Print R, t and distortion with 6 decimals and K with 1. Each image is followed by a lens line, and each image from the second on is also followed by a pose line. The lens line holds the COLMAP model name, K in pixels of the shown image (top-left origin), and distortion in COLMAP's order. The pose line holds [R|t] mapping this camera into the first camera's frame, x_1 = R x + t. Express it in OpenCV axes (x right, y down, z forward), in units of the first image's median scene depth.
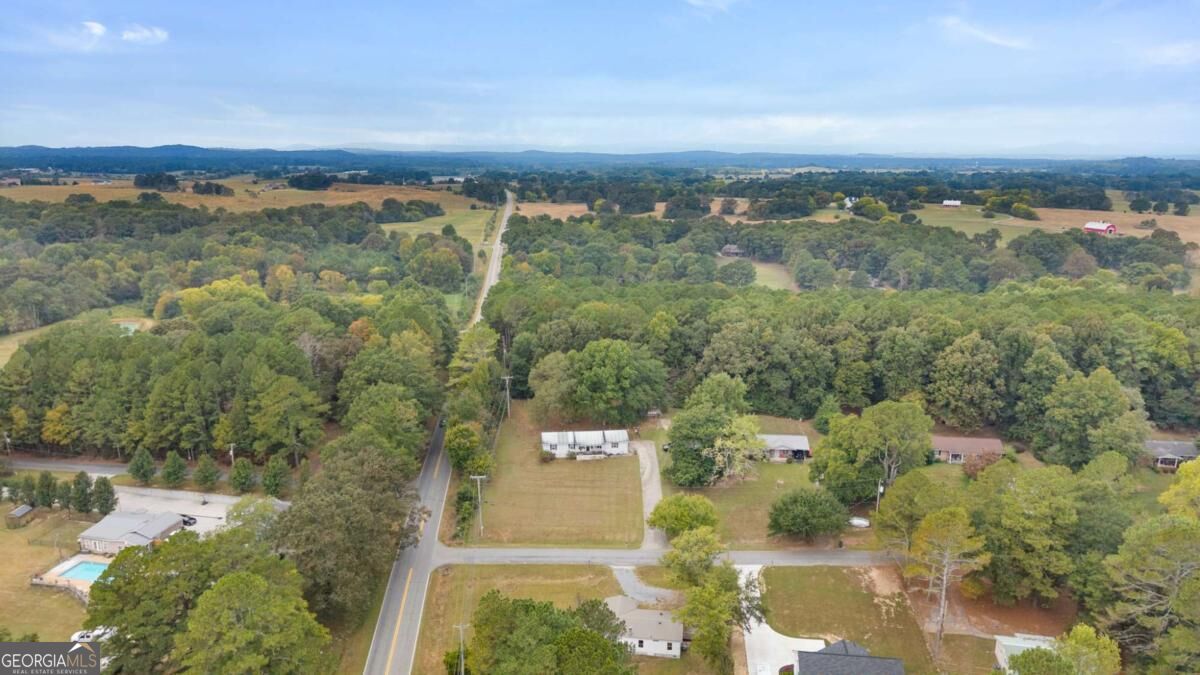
lens RADIAL K [[823.0, 0, 600.5], [0, 823.0, 336.8], [0, 0, 1]] dist [0.007929, -0.015509]
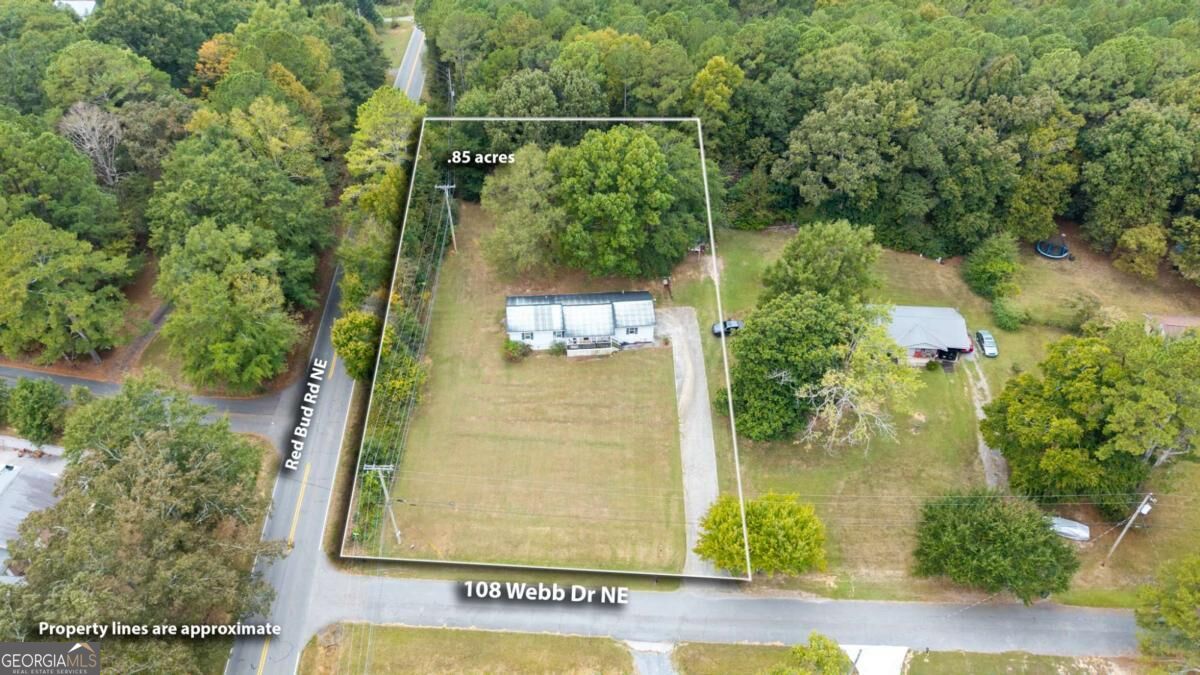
lens RADIAL K [[800.3, 0, 601.3], [0, 800.3, 338.6], [0, 0, 1]] dist [-0.006380, -0.000891]
pose [[0.999966, 0.005208, 0.006358, -0.007683], [-0.007473, 0.898141, 0.439644, -0.105798], [-0.003421, -0.439676, 0.898150, 0.465590]]
